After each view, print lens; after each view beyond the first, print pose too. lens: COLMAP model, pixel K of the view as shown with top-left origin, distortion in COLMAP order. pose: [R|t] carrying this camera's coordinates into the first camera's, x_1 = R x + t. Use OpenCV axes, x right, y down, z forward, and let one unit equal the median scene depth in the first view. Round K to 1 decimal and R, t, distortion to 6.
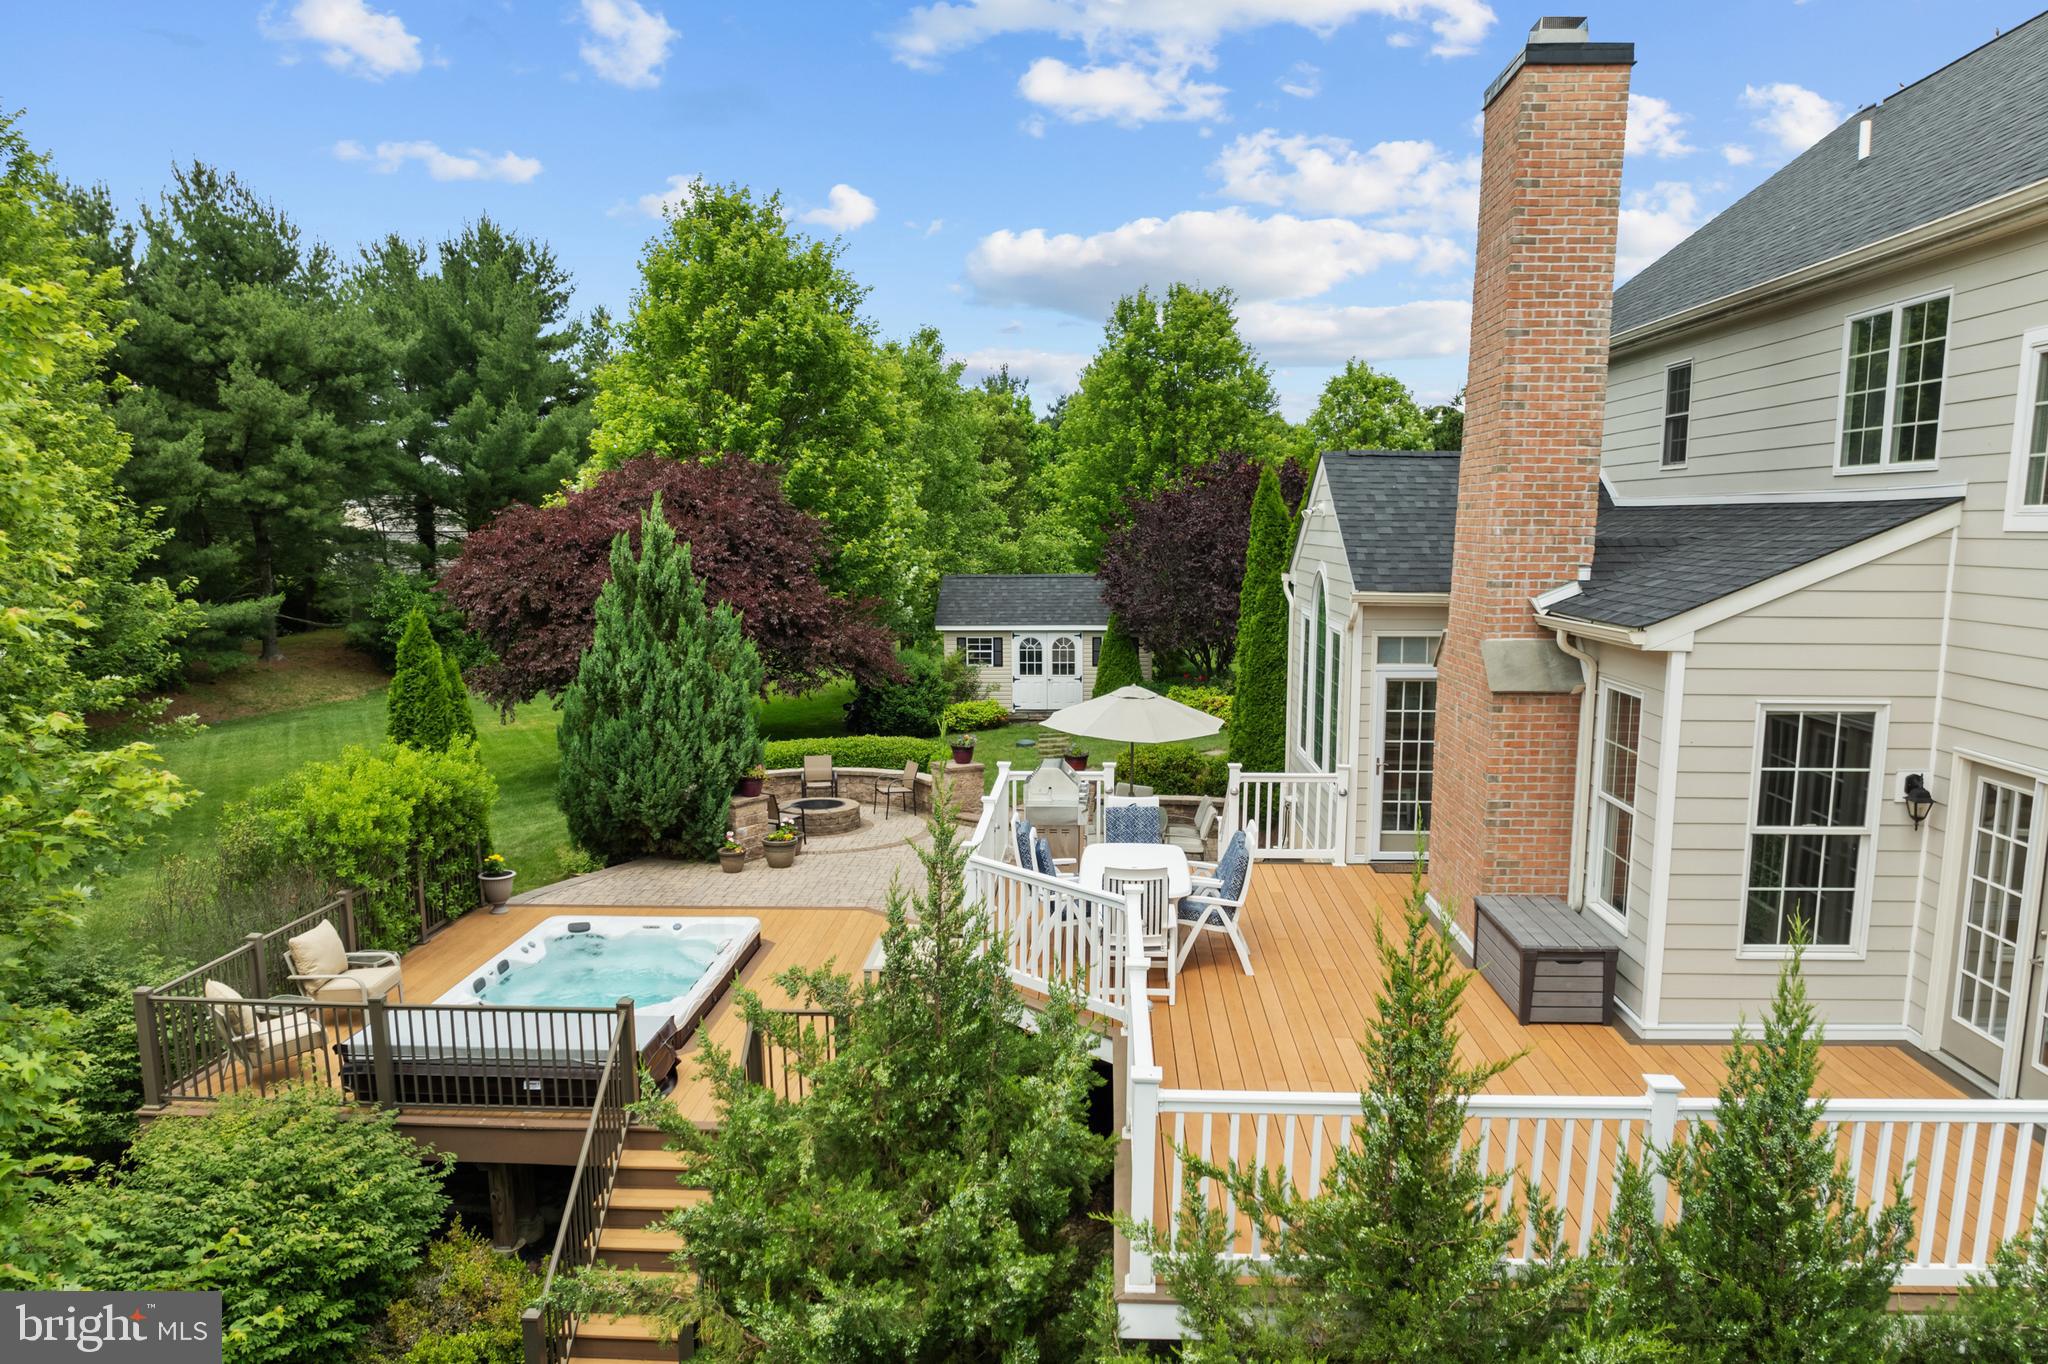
lens RADIAL K [[1438.5, 0, 1029.6], [0, 1438.5, 758.6], [0, 0, 1]] dist [-0.003719, -0.067109]
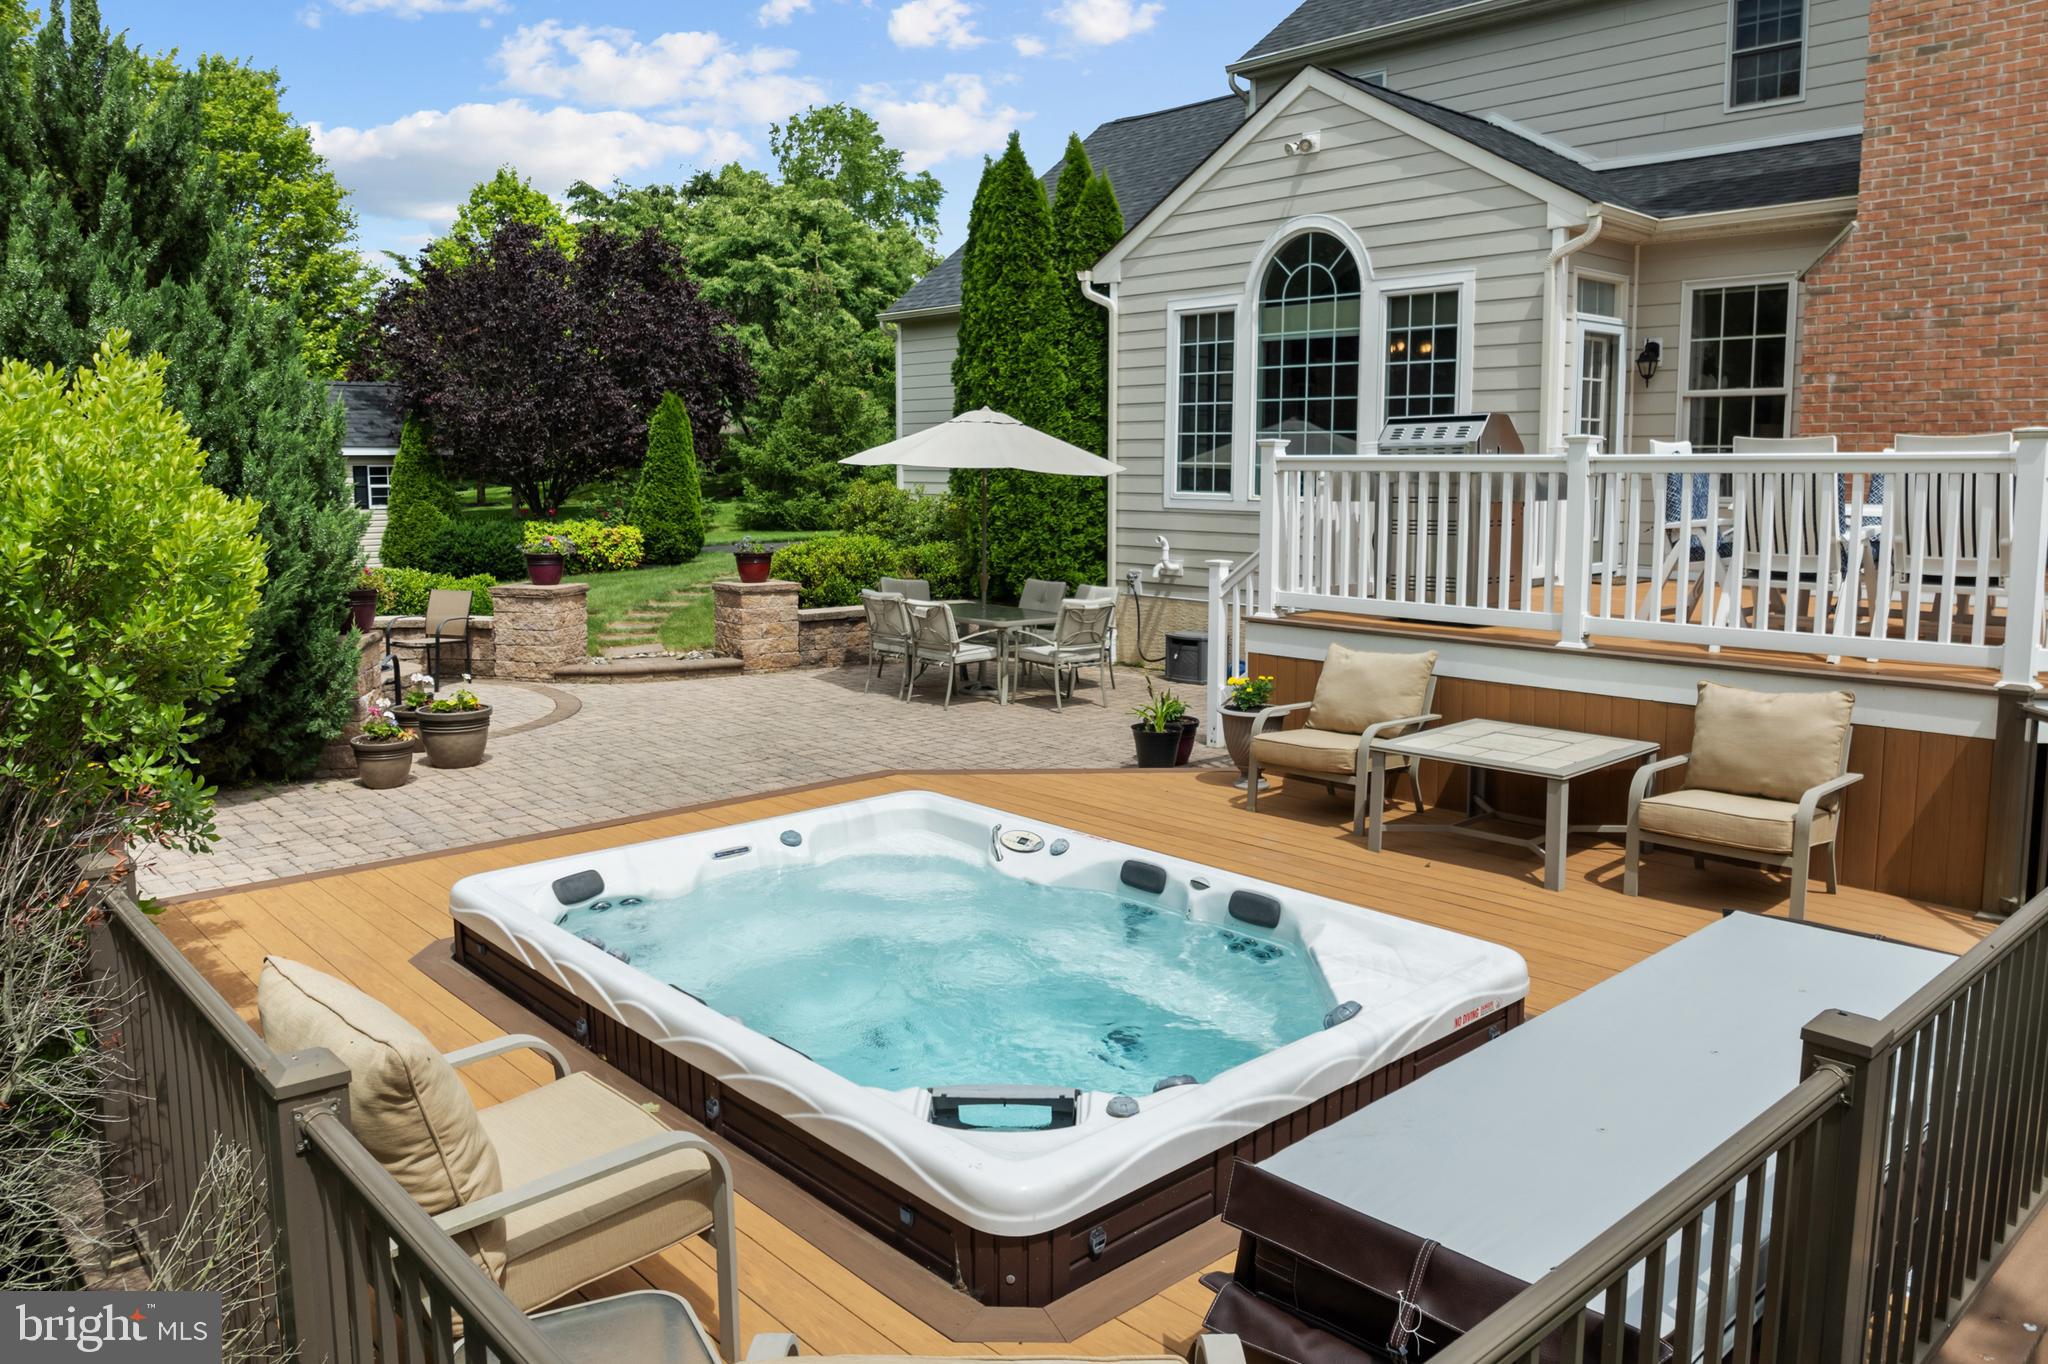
lens RADIAL K [[1419.3, 0, 1024.4], [0, 1419.3, 712.1], [0, 0, 1]] dist [-0.008002, -0.057235]
pose [[0.708542, -0.117297, 0.695852, -0.379041], [0.109923, 0.992397, 0.055357, 0.051868], [-0.697055, 0.037267, 0.716049, 0.522111]]
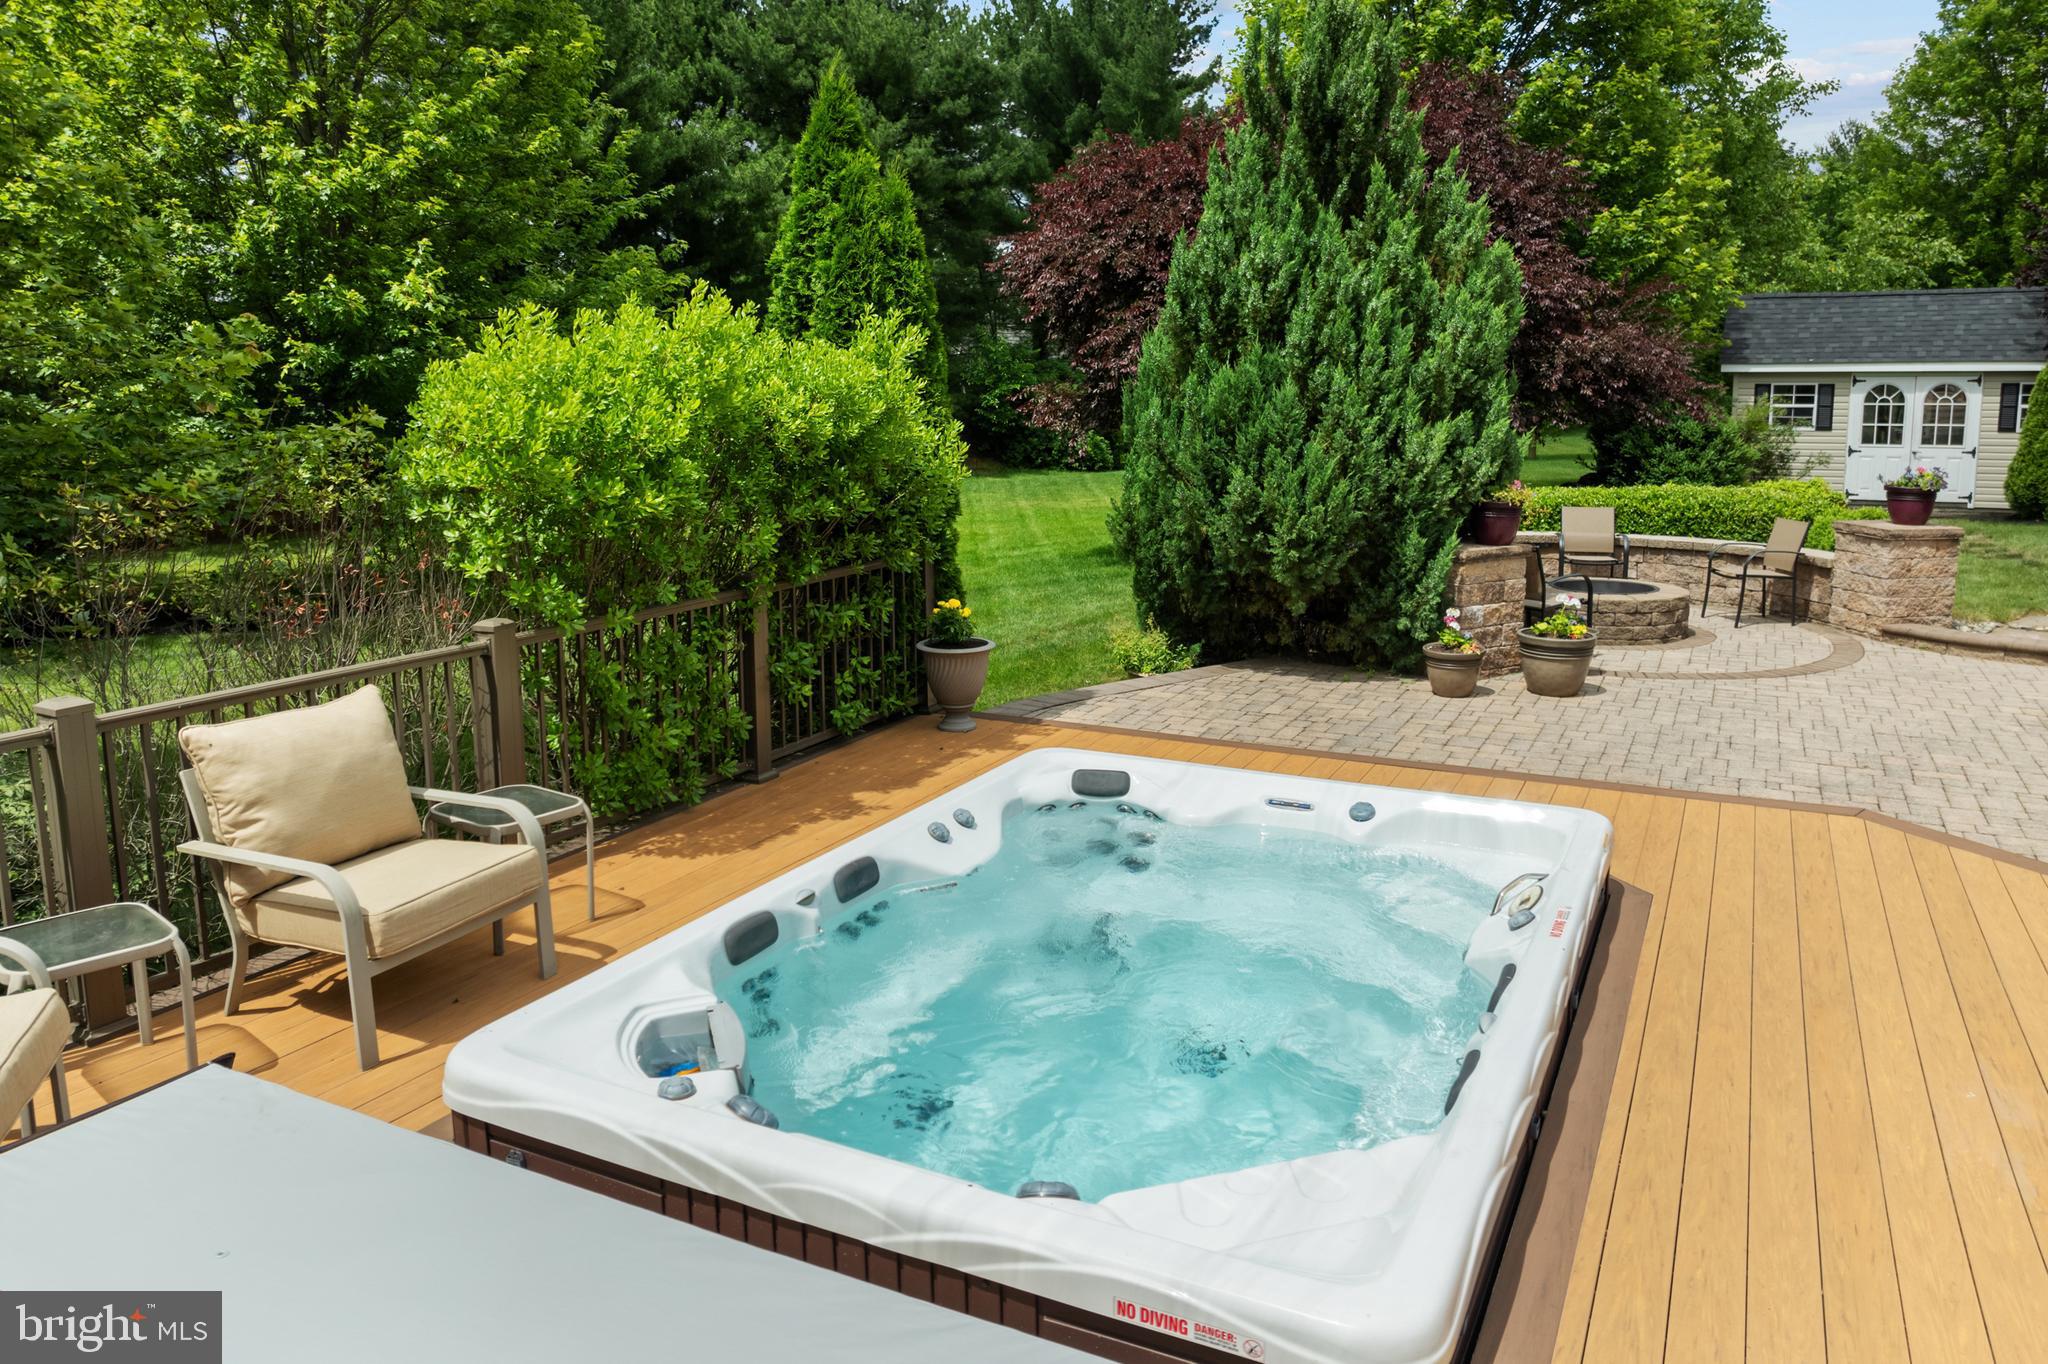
lens RADIAL K [[1429.6, 0, 1032.2], [0, 1429.6, 609.5], [0, 0, 1]] dist [-0.029783, -0.000528]
pose [[0.911469, 0.062893, -0.406533, -0.142271], [-0.064692, 0.997862, 0.009332, 0.054853], [0.406251, 0.017794, 0.913588, 0.511561]]
